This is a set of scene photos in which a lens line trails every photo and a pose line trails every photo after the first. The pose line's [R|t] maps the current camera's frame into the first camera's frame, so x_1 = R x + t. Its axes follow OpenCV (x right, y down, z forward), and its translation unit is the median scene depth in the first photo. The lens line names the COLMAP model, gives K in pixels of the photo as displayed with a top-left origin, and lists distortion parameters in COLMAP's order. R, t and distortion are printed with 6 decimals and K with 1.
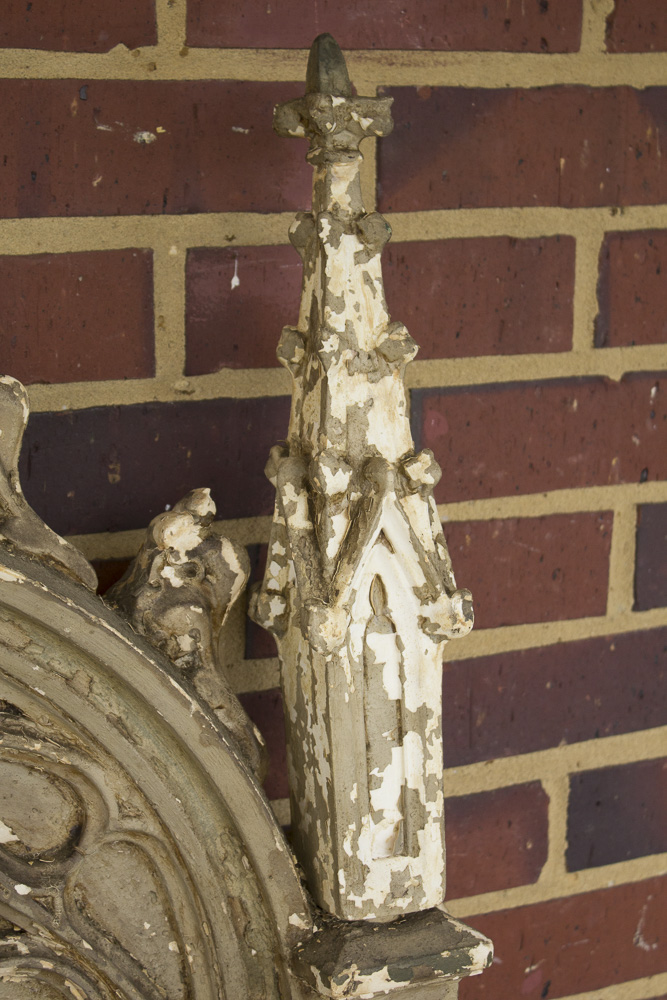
lens RADIAL K [[1931.5, 0, 335.4], [0, 1931.5, 497.9], [0, 0, 1]] dist [0.042142, 0.000000]
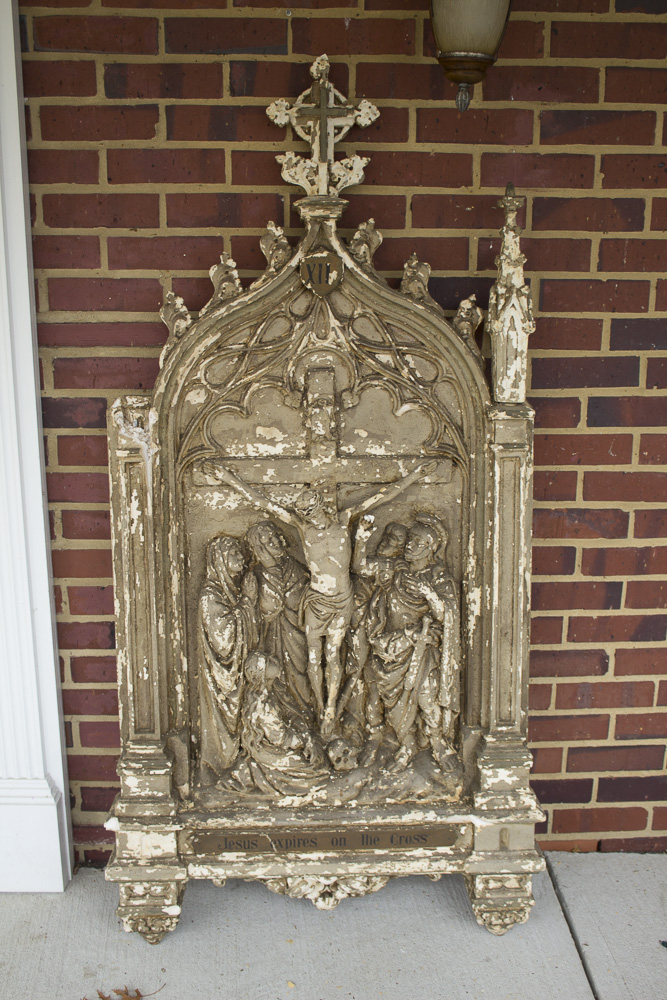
lens RADIAL K [[1150.9, 0, 332.1], [0, 1150.9, 499.6], [0, 0, 1]] dist [-0.036123, 0.000000]
pose [[0.926258, 0.086755, -0.366768, 0.580349], [-0.084050, 0.996187, 0.023373, 0.393386], [0.367398, 0.009177, 0.930019, -1.352603]]
